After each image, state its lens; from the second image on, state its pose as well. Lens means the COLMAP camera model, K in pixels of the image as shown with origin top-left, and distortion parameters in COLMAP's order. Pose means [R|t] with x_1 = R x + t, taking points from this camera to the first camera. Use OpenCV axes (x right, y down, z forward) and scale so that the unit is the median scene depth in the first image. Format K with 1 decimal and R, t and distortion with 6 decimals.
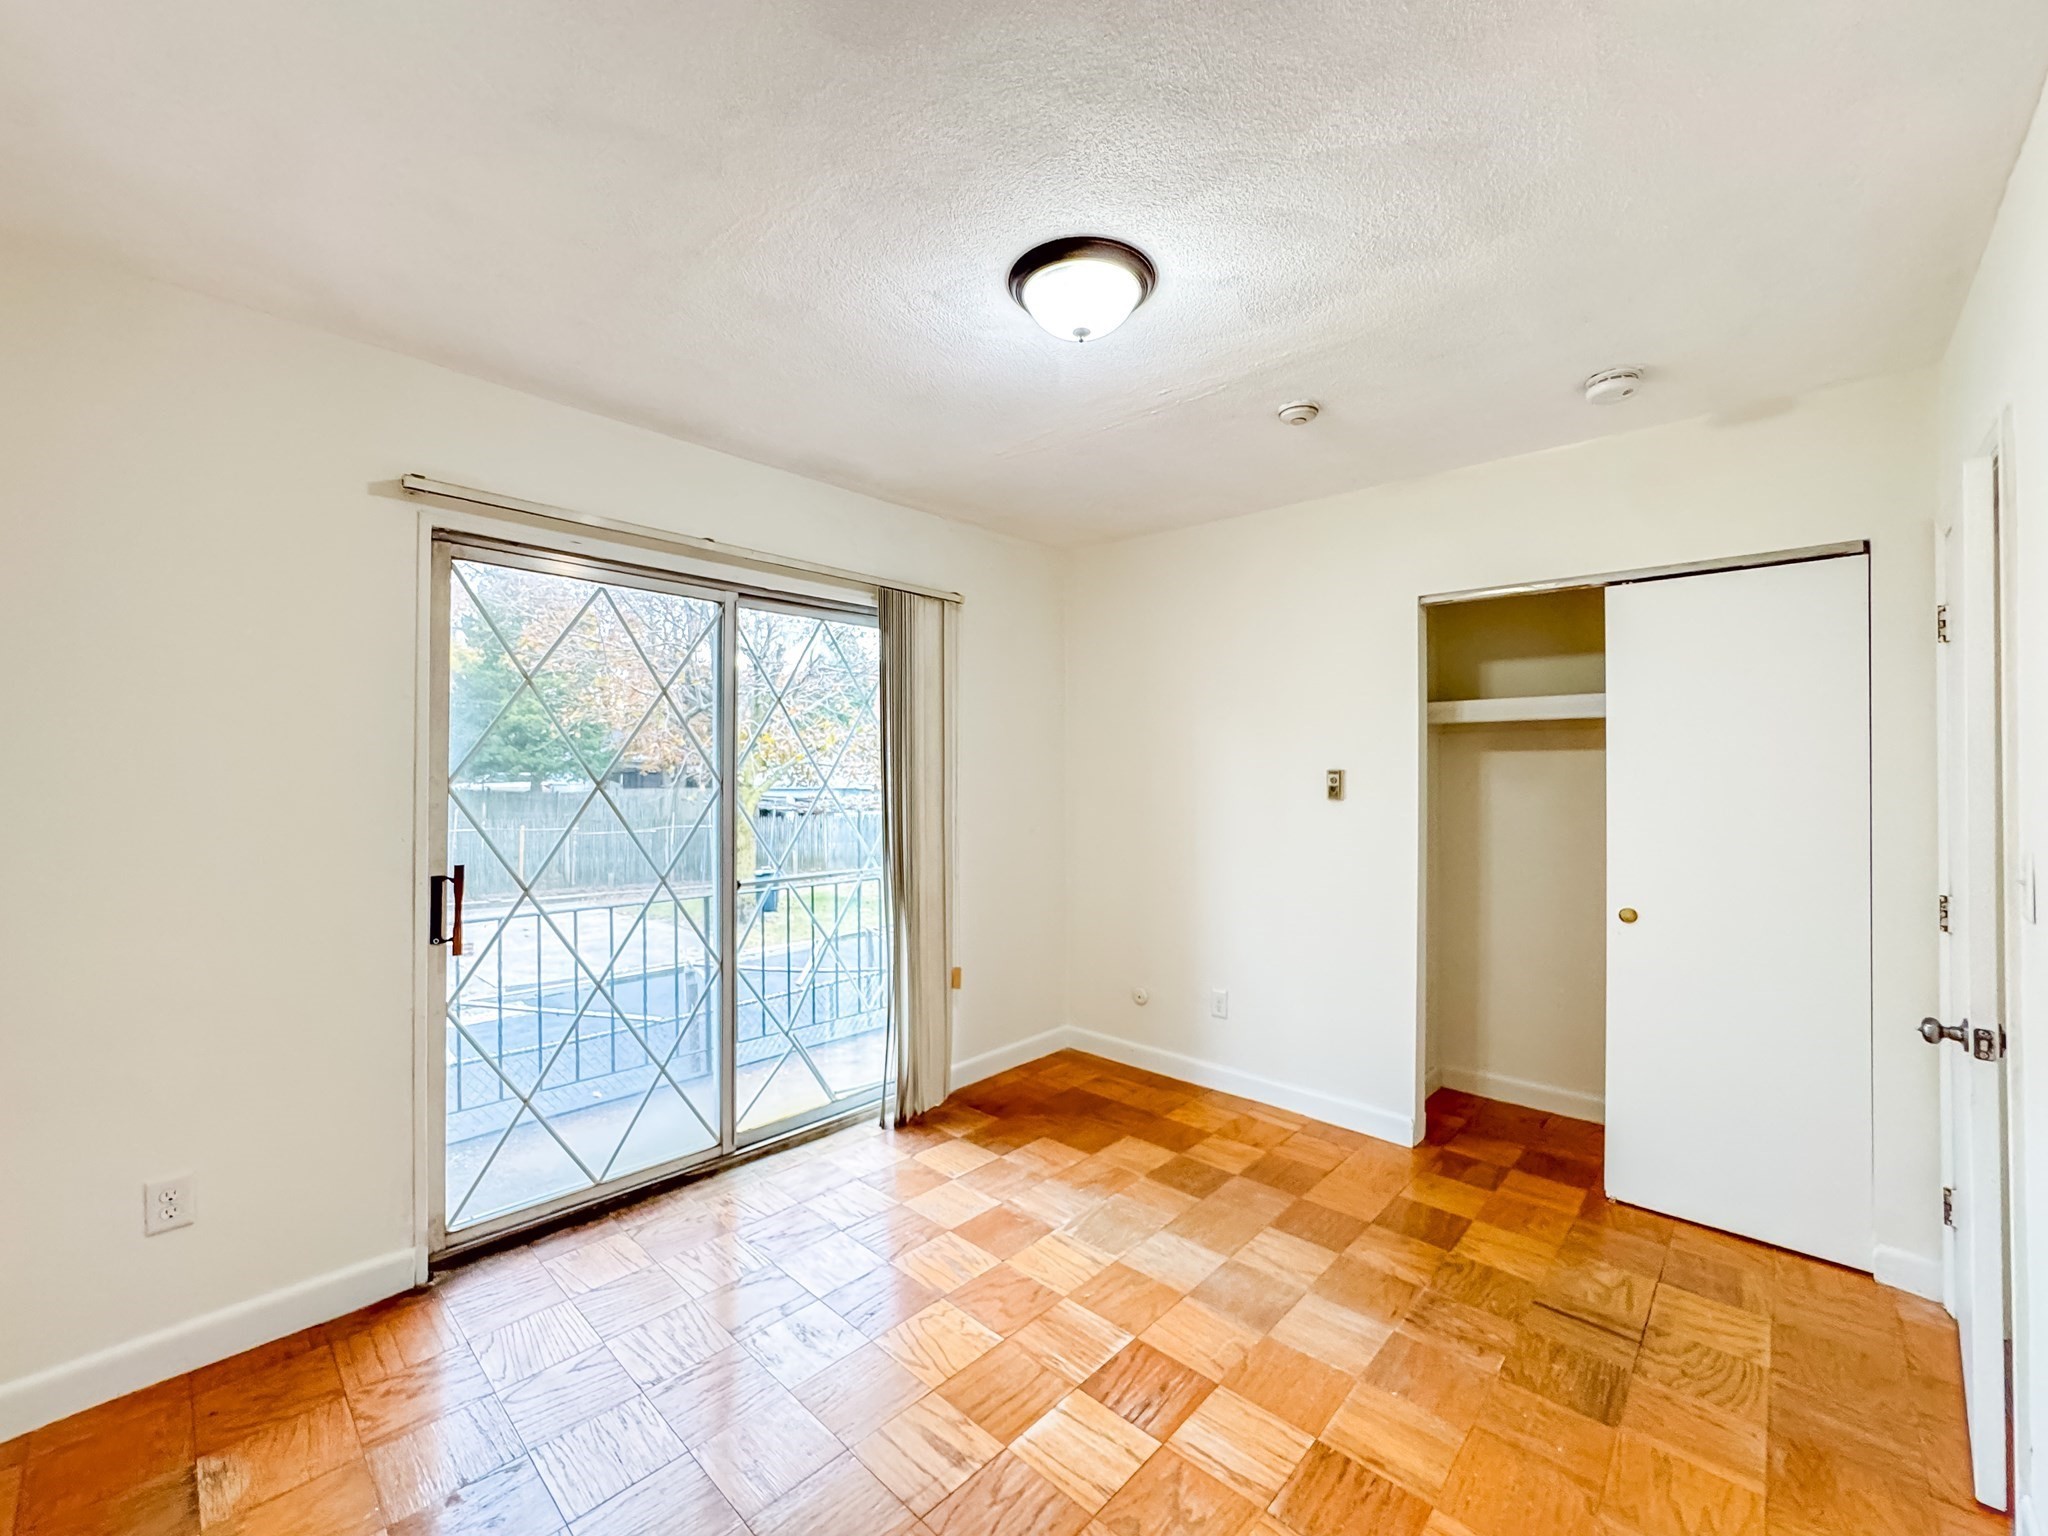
lens RADIAL K [[818.3, 0, 1021.9], [0, 818.3, 766.1], [0, 0, 1]] dist [-0.036773, 0.015663]
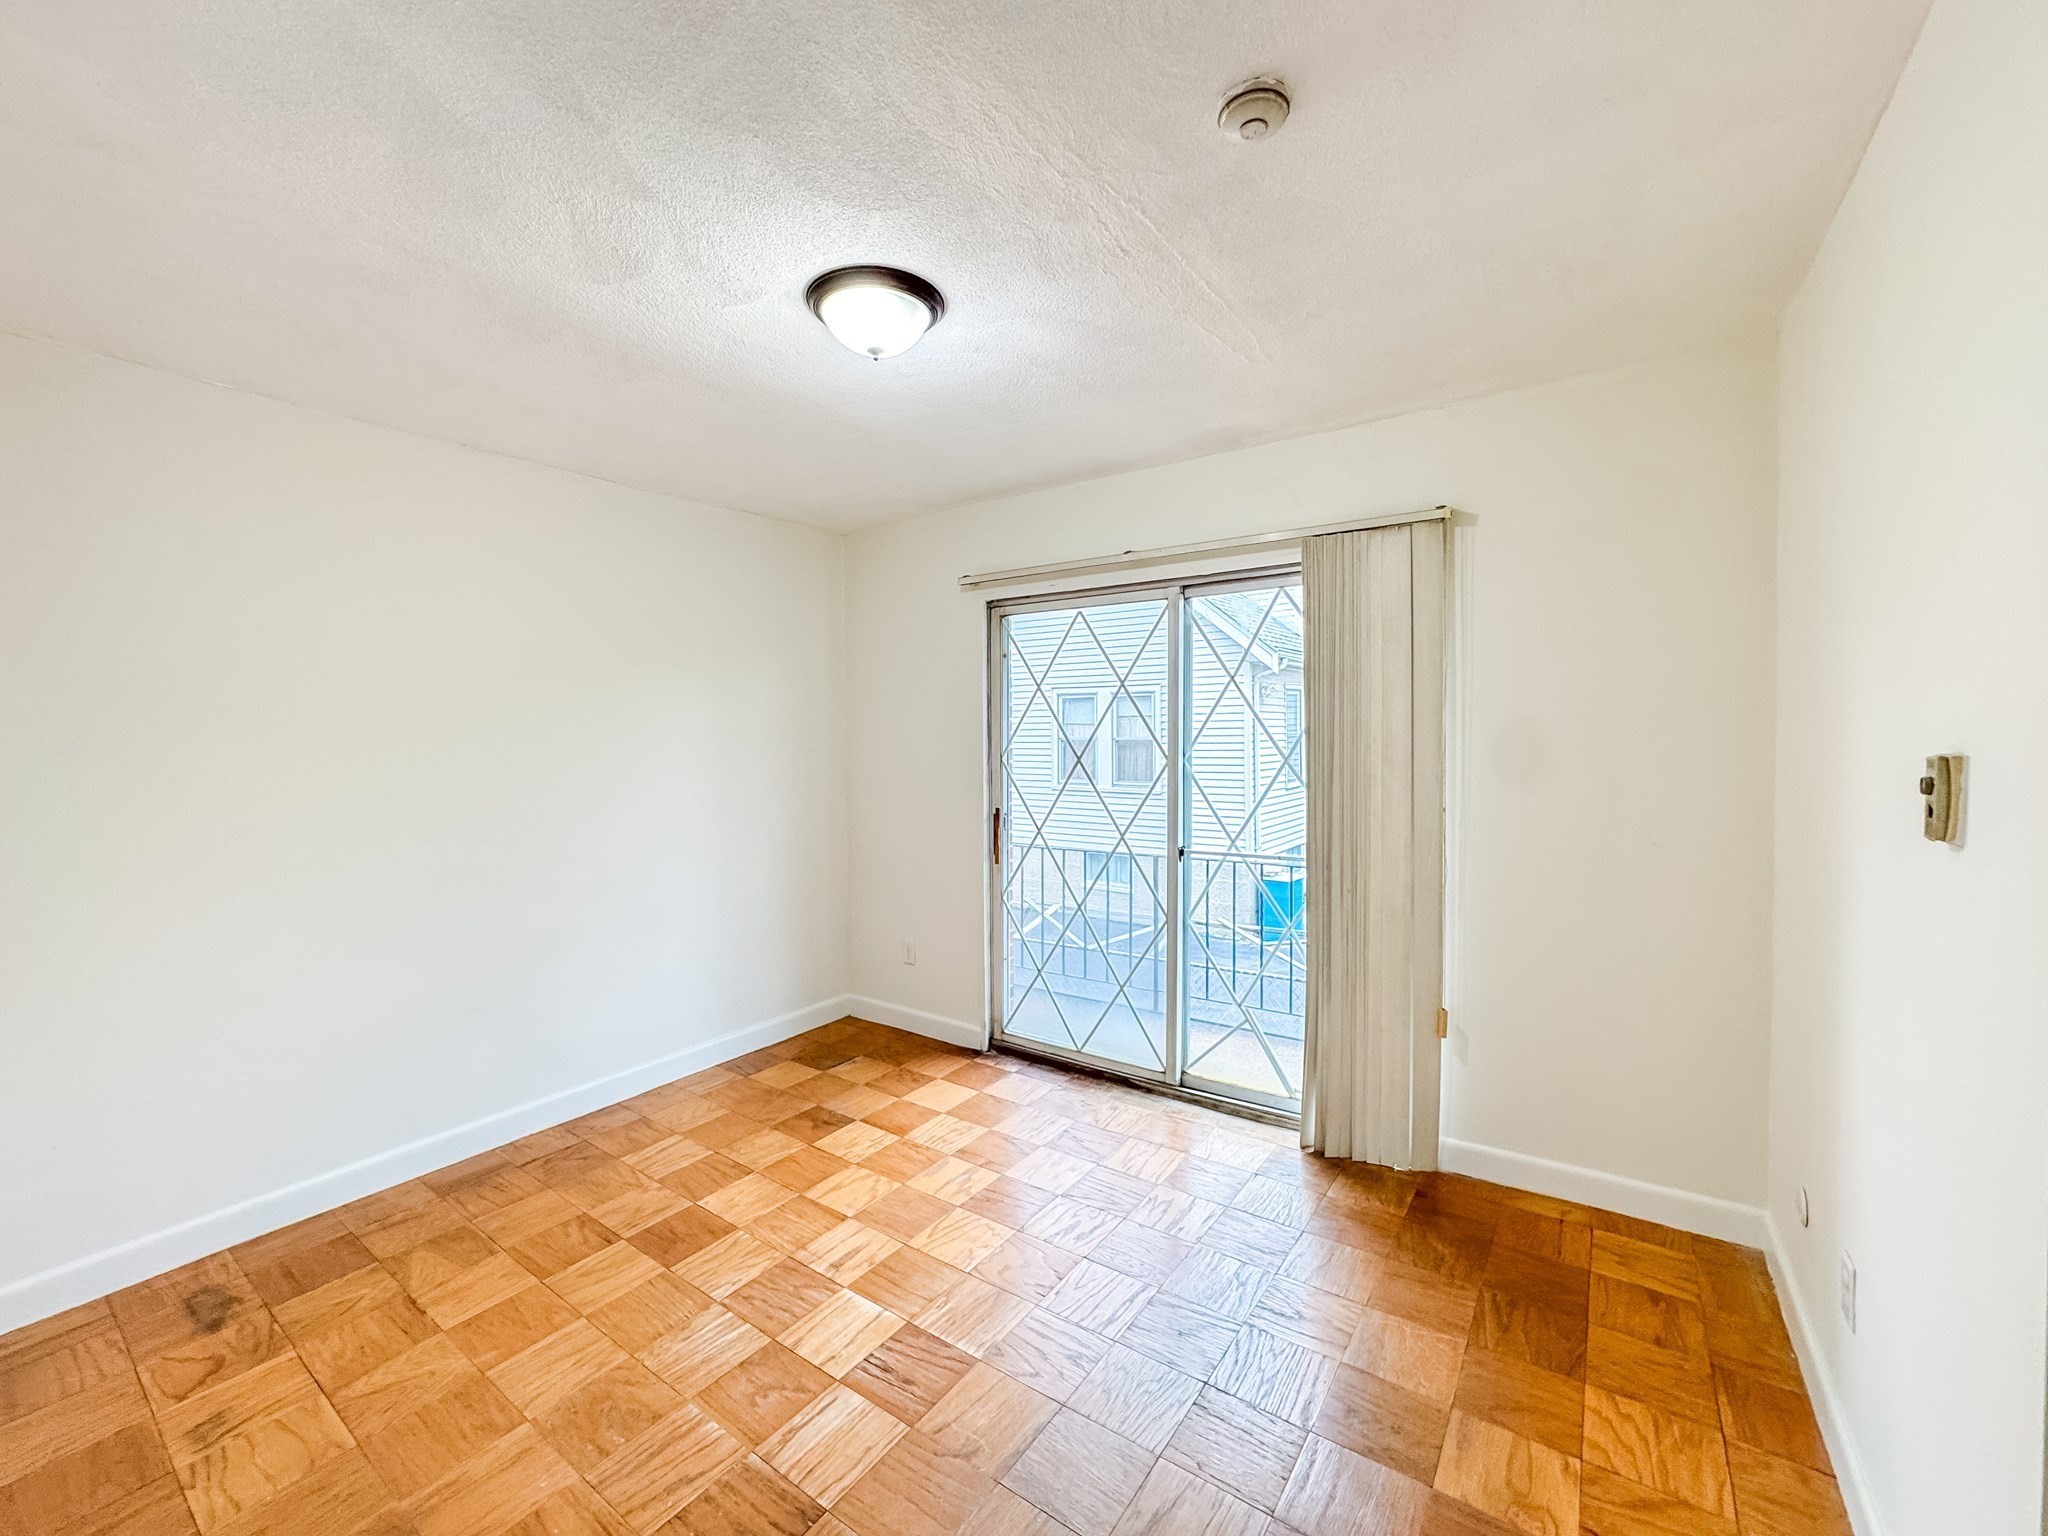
lens RADIAL K [[818.3, 0, 1021.9], [0, 818.3, 766.1], [0, 0, 1]] dist [-0.036773, 0.015663]
pose [[0.145823, 0.025460, -0.988983, 0.764054], [0.022070, 0.999336, 0.028980, -0.007150], [0.989064, -0.026053, 0.145164, 0.669754]]
